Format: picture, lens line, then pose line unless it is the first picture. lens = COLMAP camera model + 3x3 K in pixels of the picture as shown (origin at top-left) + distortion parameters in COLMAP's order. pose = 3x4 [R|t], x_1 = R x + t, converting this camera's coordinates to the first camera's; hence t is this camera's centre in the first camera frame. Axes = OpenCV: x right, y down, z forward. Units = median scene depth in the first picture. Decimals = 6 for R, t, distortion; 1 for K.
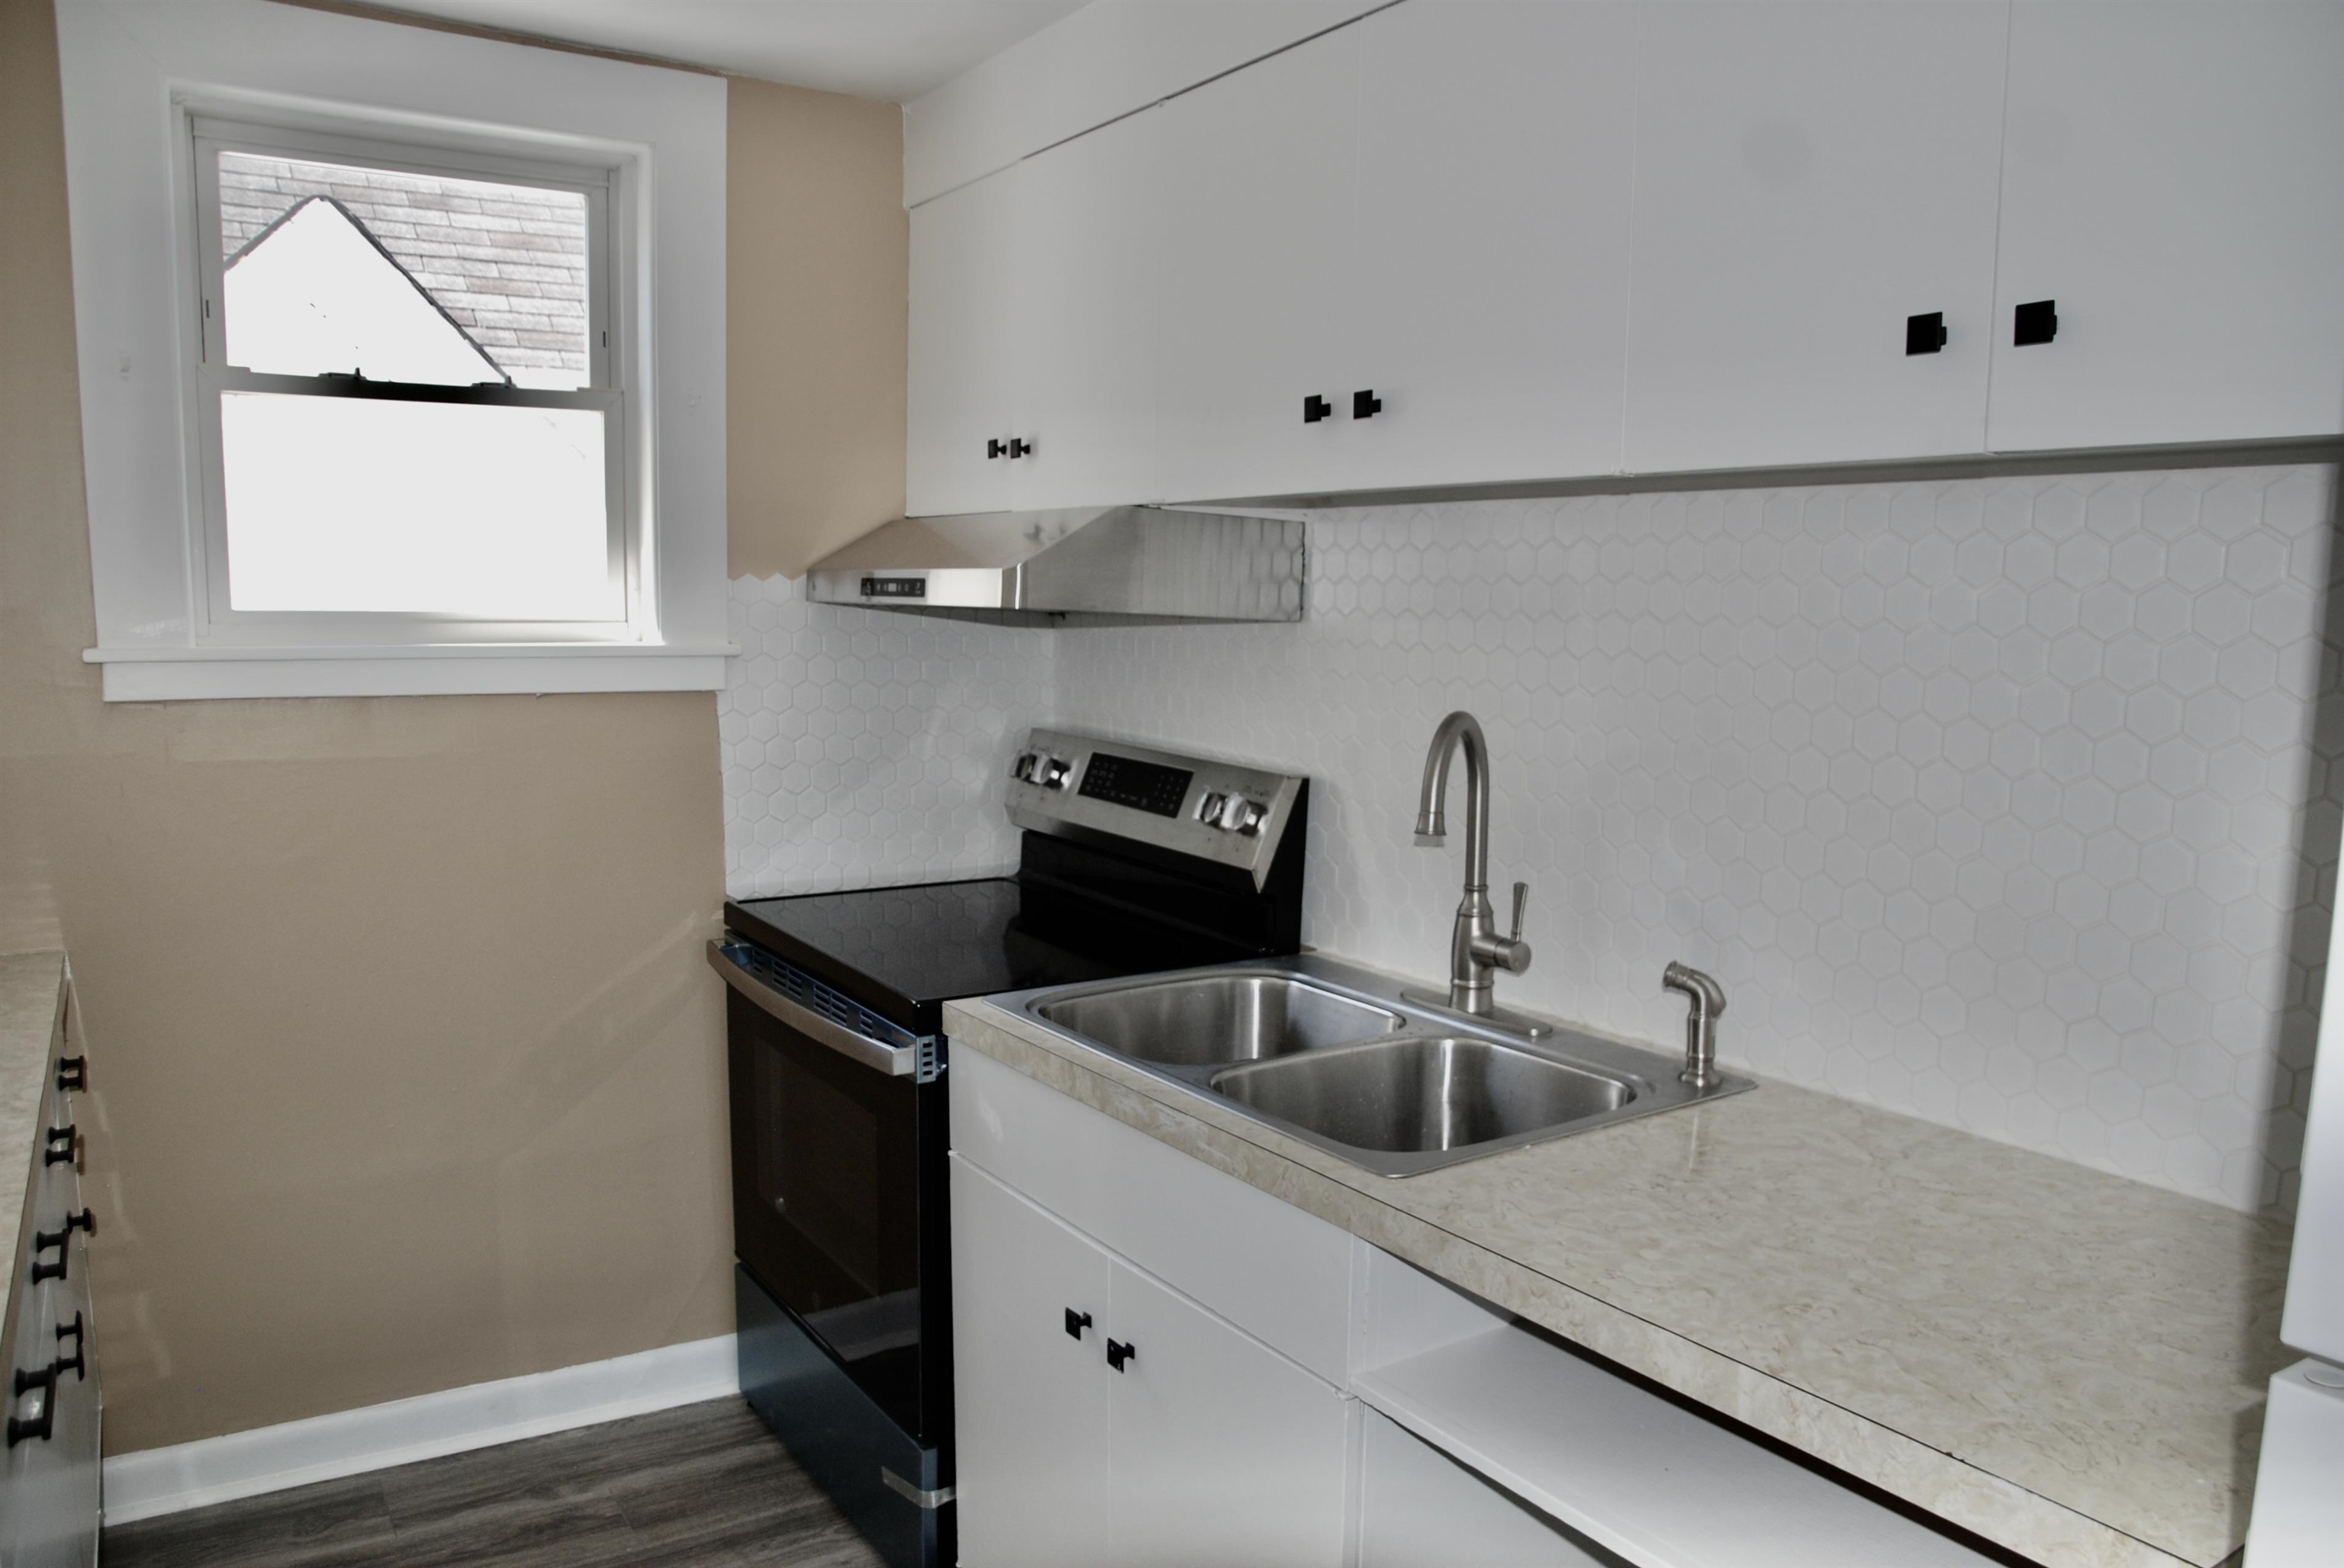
lens RADIAL K [[1698.4, 0, 1194.3], [0, 1698.4, 849.5], [0, 0, 1]] dist [-0.129030, 0.081837]
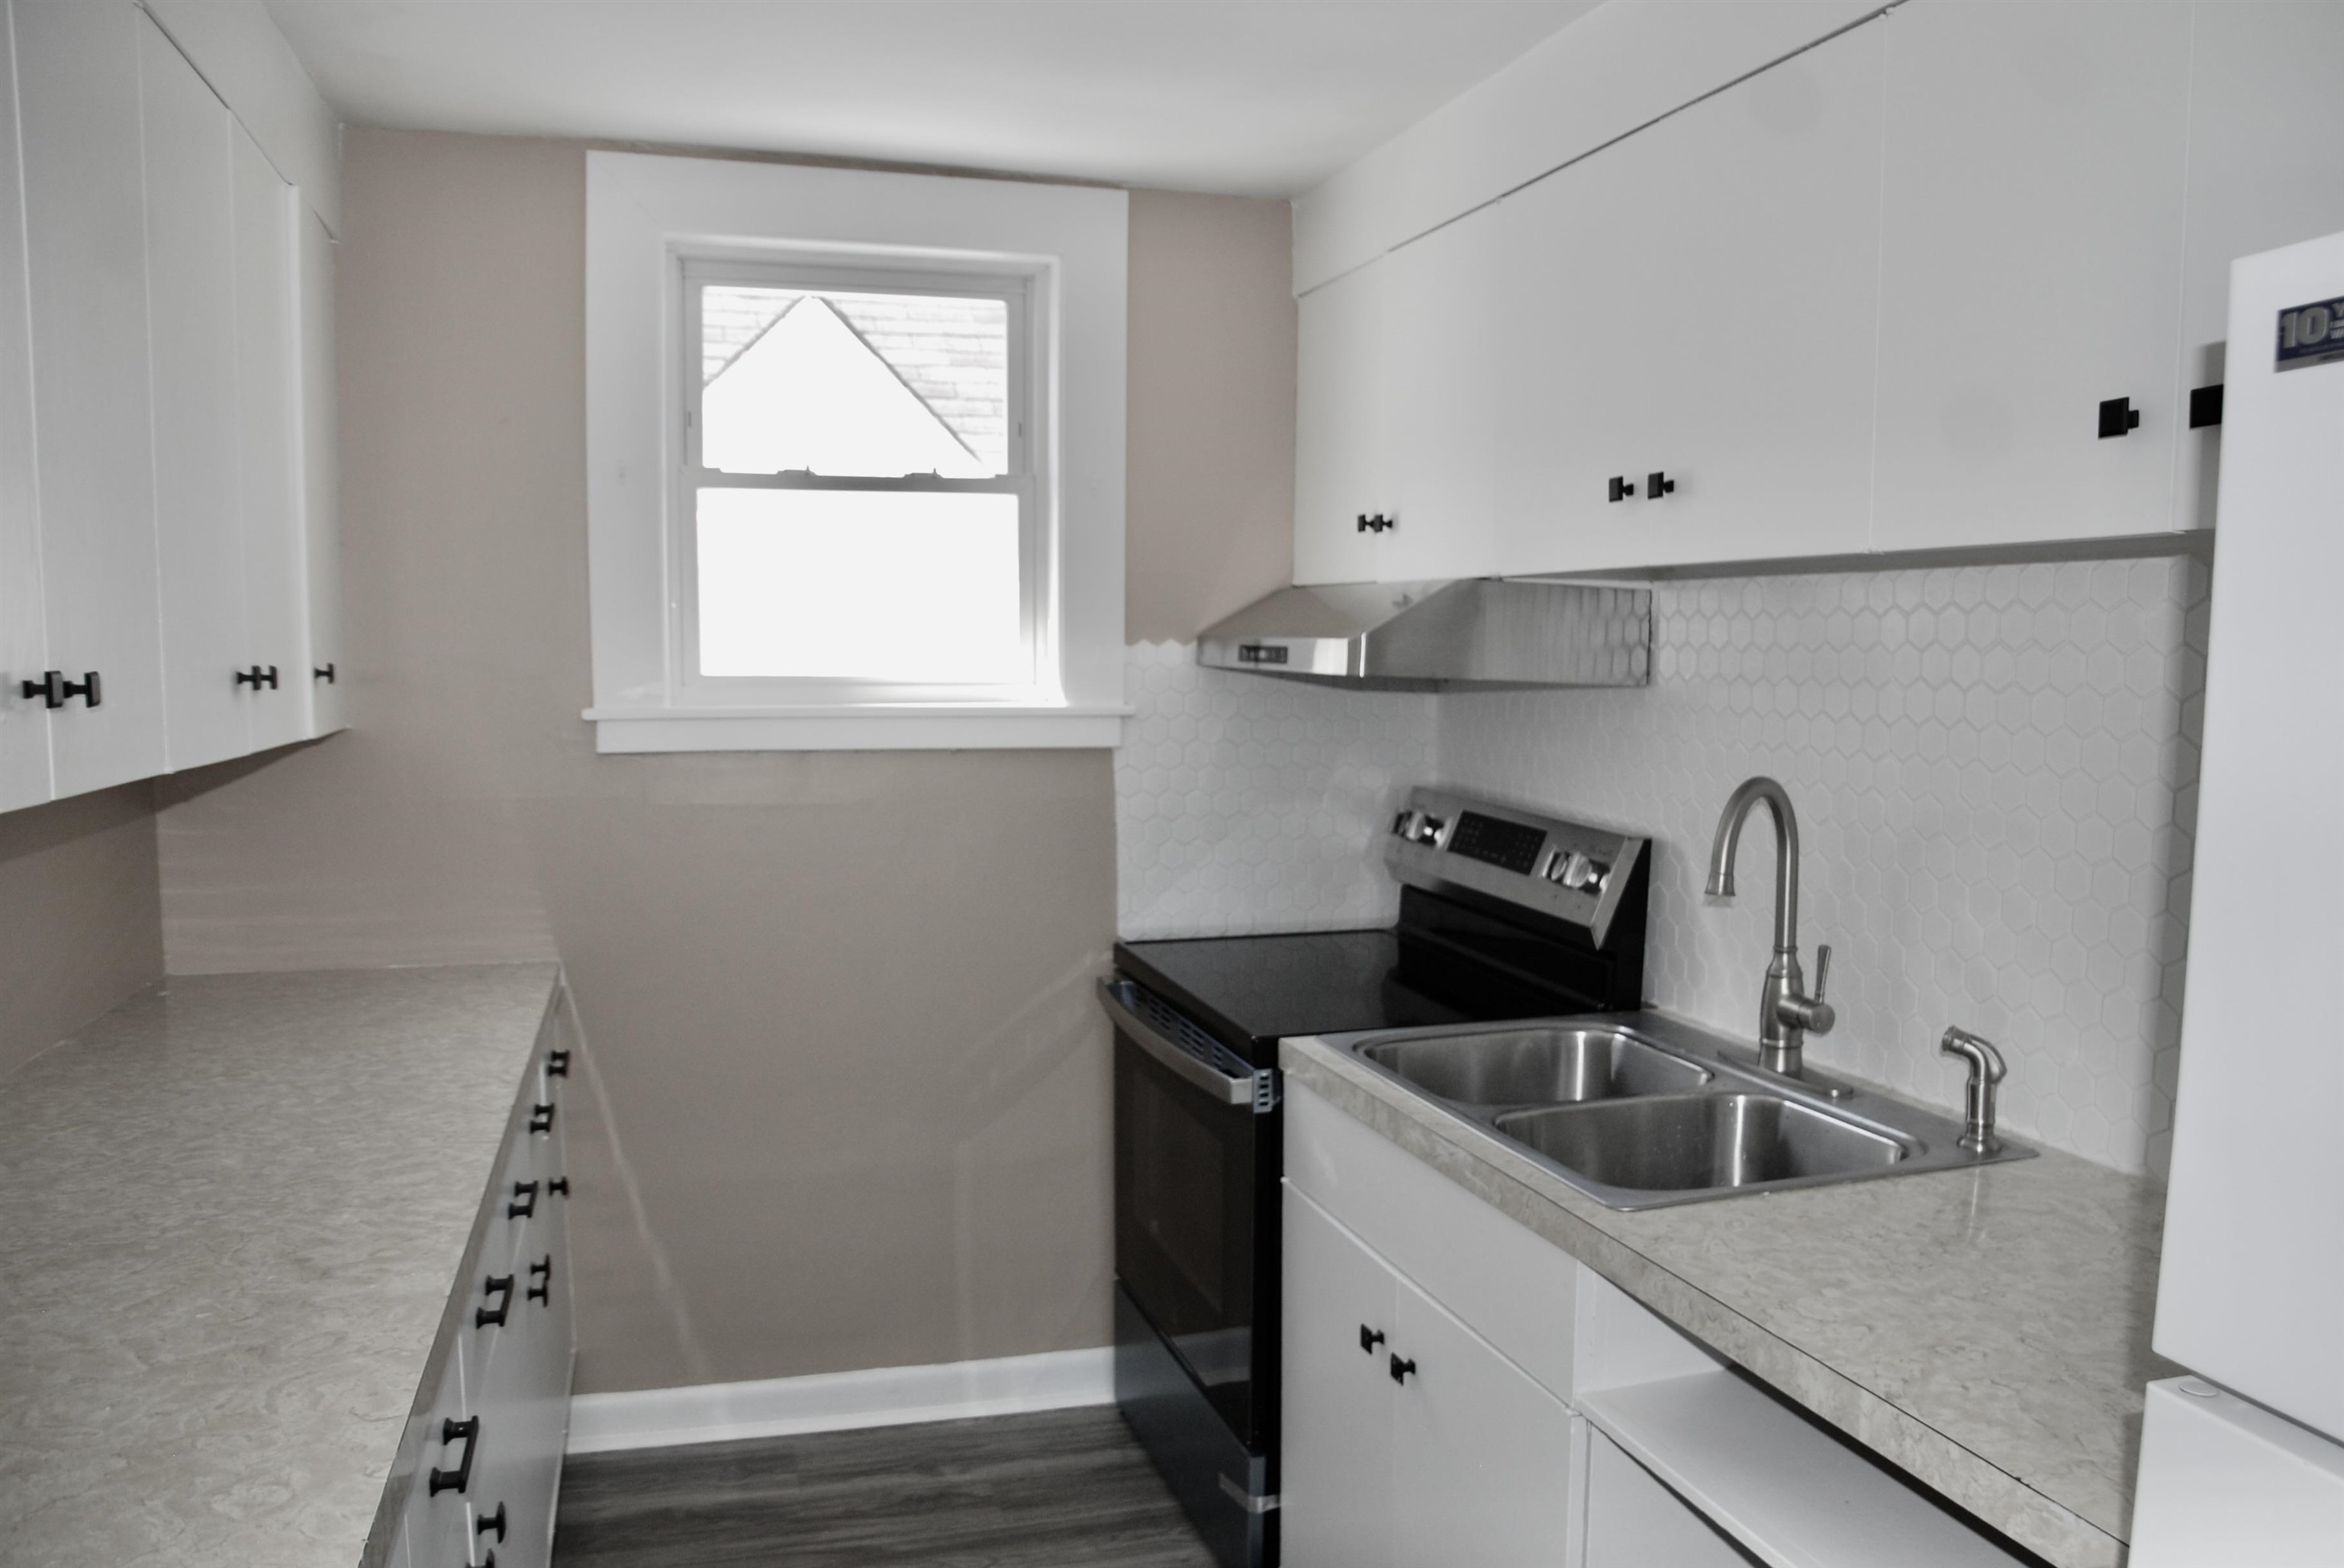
lens RADIAL K [[1778.0, 0, 1215.9], [0, 1778.0, 850.6], [0, 0, 1]] dist [-0.126475, 0.074606]
pose [[0.961906, 0.020840, -0.272586, 0.106281], [-0.029824, 0.999139, -0.028854, 0.003410], [0.271750, 0.035884, 0.961699, -0.096554]]
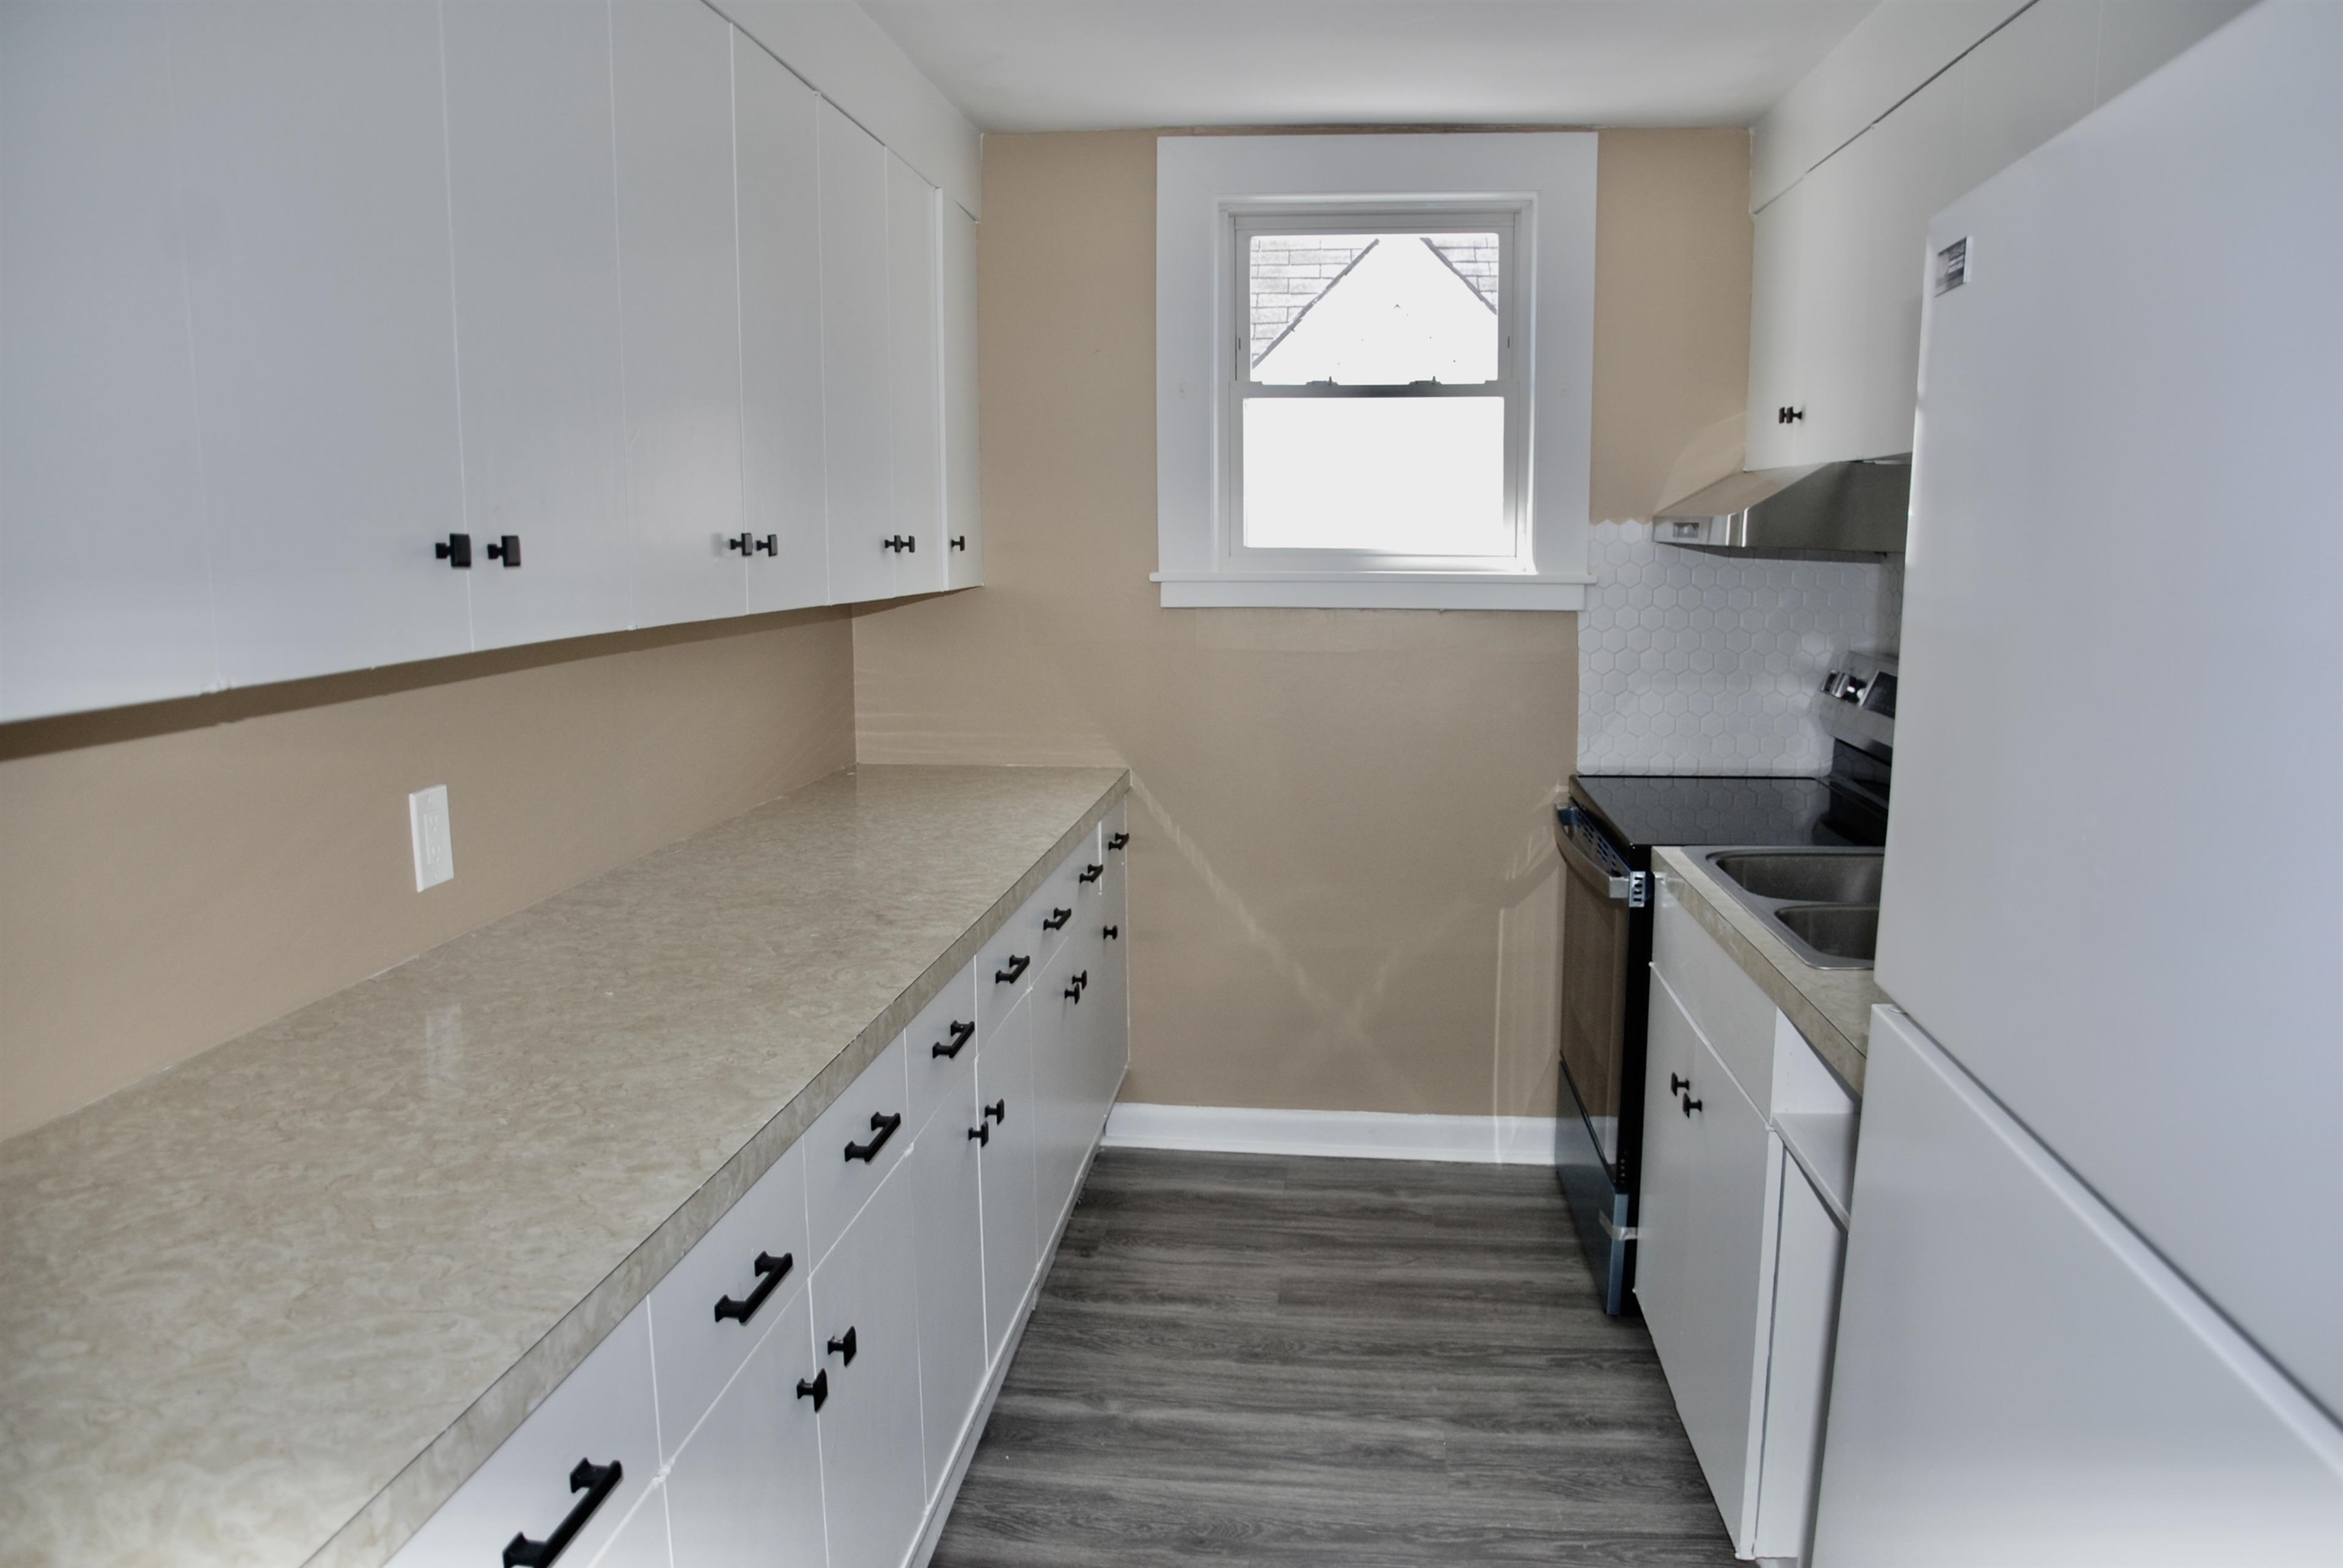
lens RADIAL K [[1697.6, 0, 1193.8], [0, 1697.6, 849.5], [0, 0, 1]] dist [-0.129030, 0.081837]
pose [[0.779574, 0.095401, -0.619002, 0.339364], [-0.074883, 0.995439, 0.059110, 0.037068], [0.621818, 0.000272, 0.783162, -0.214901]]
